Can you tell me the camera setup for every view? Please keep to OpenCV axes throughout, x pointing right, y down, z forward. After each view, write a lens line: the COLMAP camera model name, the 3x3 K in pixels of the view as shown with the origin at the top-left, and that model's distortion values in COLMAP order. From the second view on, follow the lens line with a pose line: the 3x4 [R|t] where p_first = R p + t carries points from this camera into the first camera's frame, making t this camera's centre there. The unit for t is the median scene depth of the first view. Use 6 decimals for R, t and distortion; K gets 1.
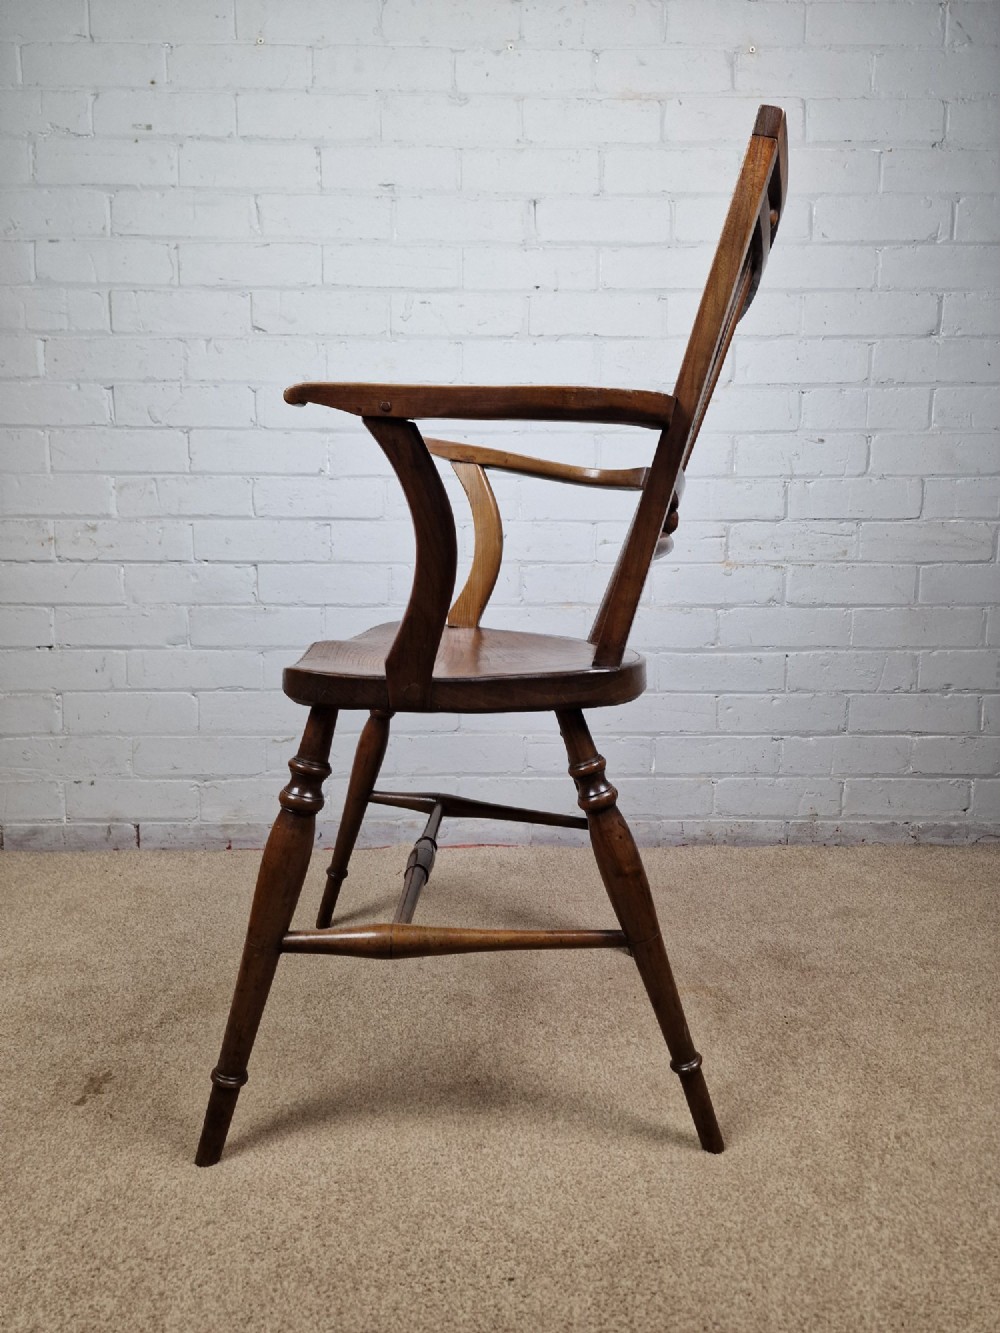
lens RADIAL K [[888.0, 0, 498.7], [0, 888.0, 668.7], [0, 0, 1]] dist [0.075385, -0.060262]
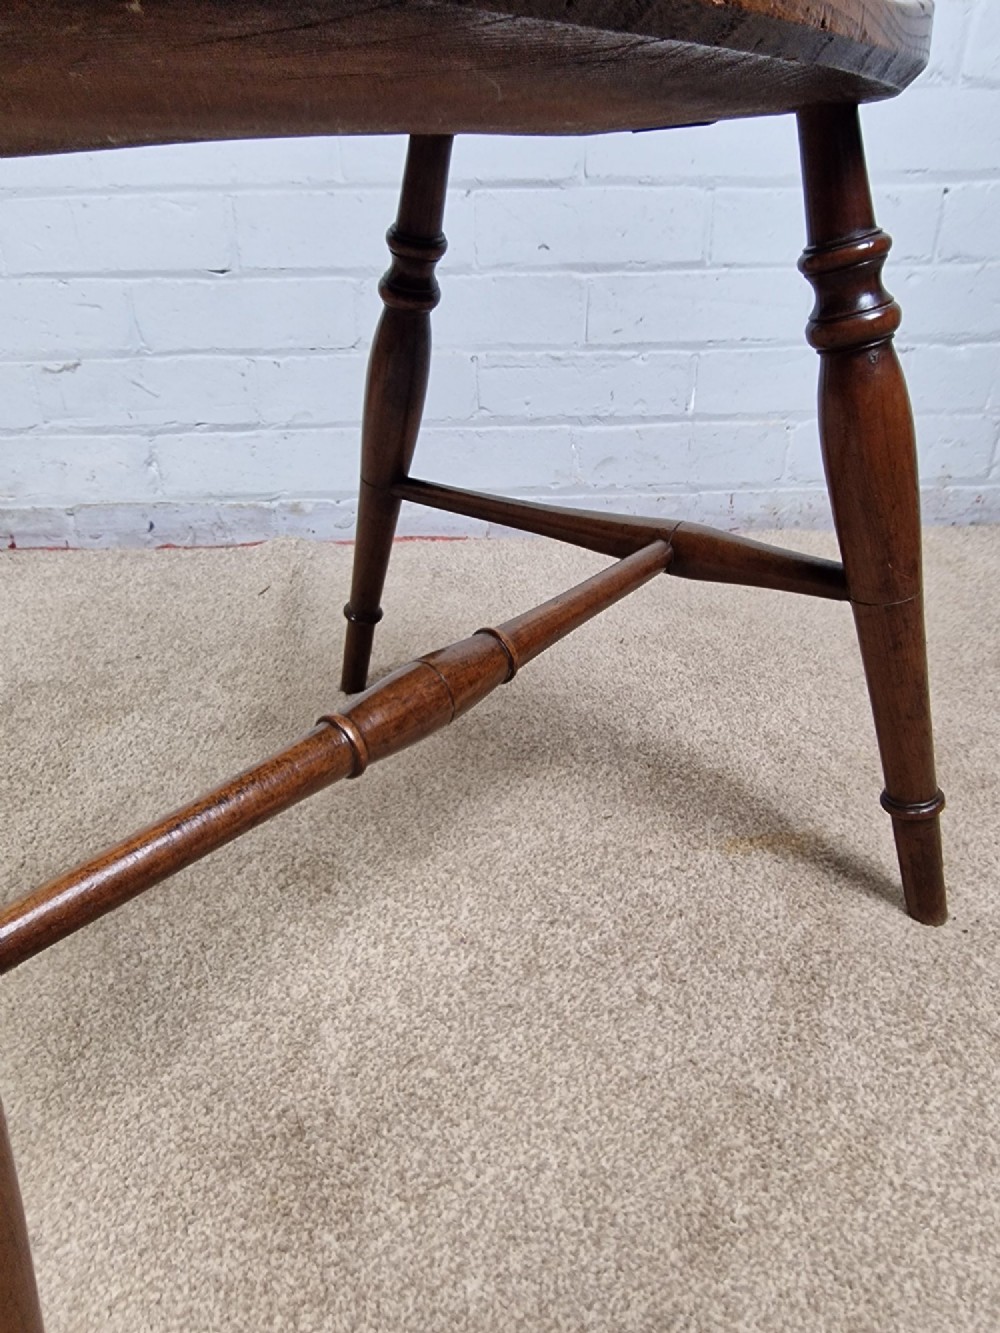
lens RADIAL K [[909.3, 0, 492.5], [0, 909.3, 642.7], [0, 0, 1]] dist [0.003319, 0.004478]
pose [[0.999796, -0.016504, -0.011646, 0.047836], [0.019544, 0.936019, 0.351406, 0.046001], [0.005101, -0.351561, 0.936151, 0.395459]]
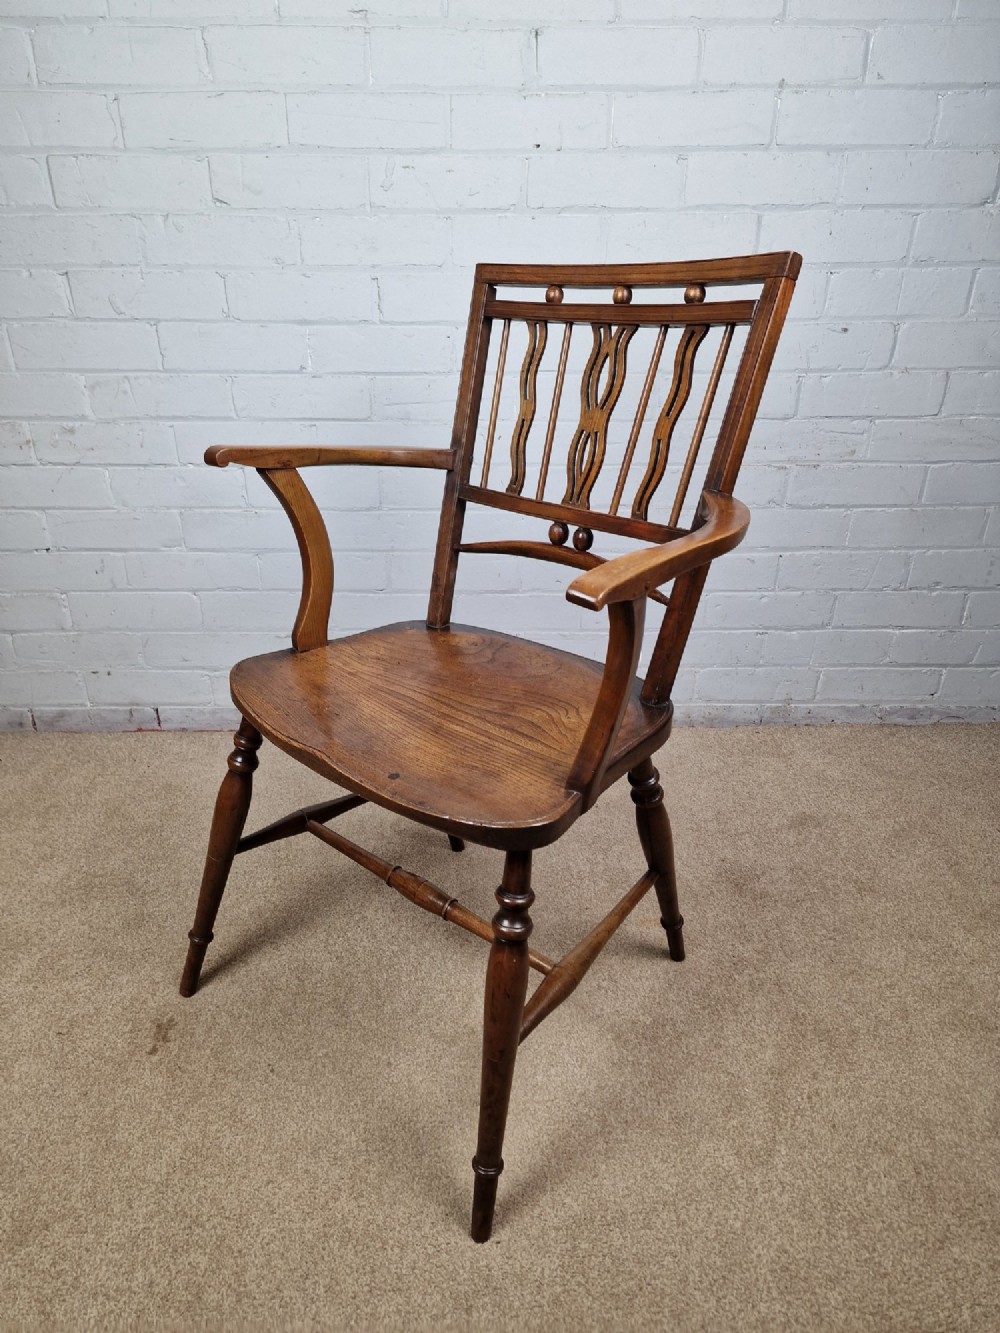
lens RADIAL K [[888.0, 0, 484.5], [0, 888.0, 665.5], [0, 0, 1]] dist [0.075385, -0.060262]
pose [[0.999946, 0.002254, -0.010147, 0.001762], [0.001351, 0.939736, 0.341897, -0.253651], [0.010306, -0.341893, 0.939683, 0.014188]]
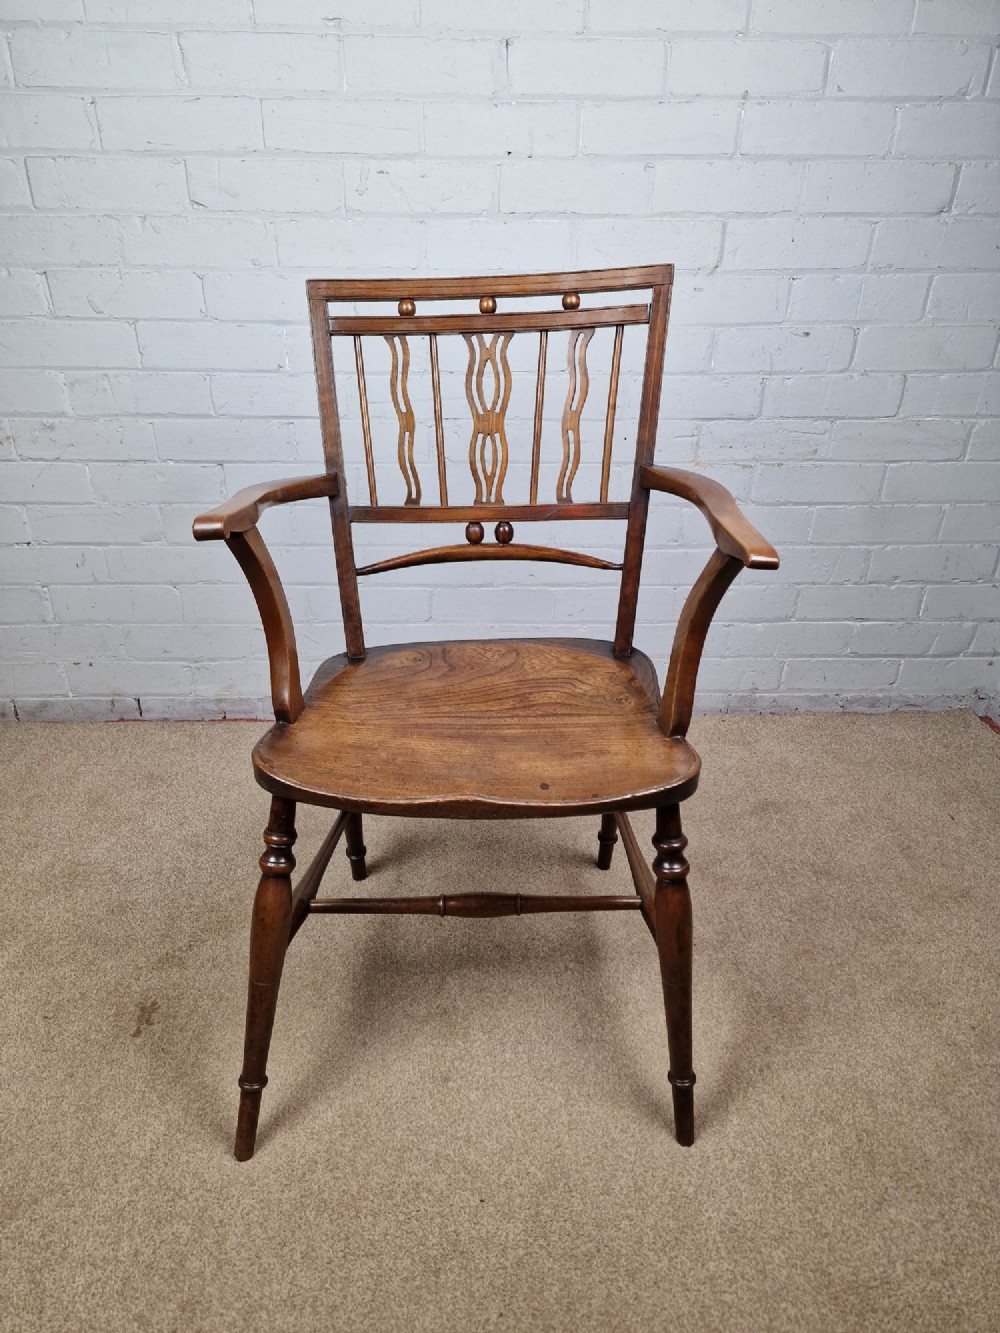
lens RADIAL K [[888.0, 0, 487.7], [0, 888.0, 660.5], [0, 0, 1]] dist [0.075385, -0.060262]
pose [[0.999943, 0.001384, 0.010558, 0.013411], [-0.005071, 0.933739, 0.357919, -0.277409], [-0.009363, -0.357952, 0.933693, -0.008302]]
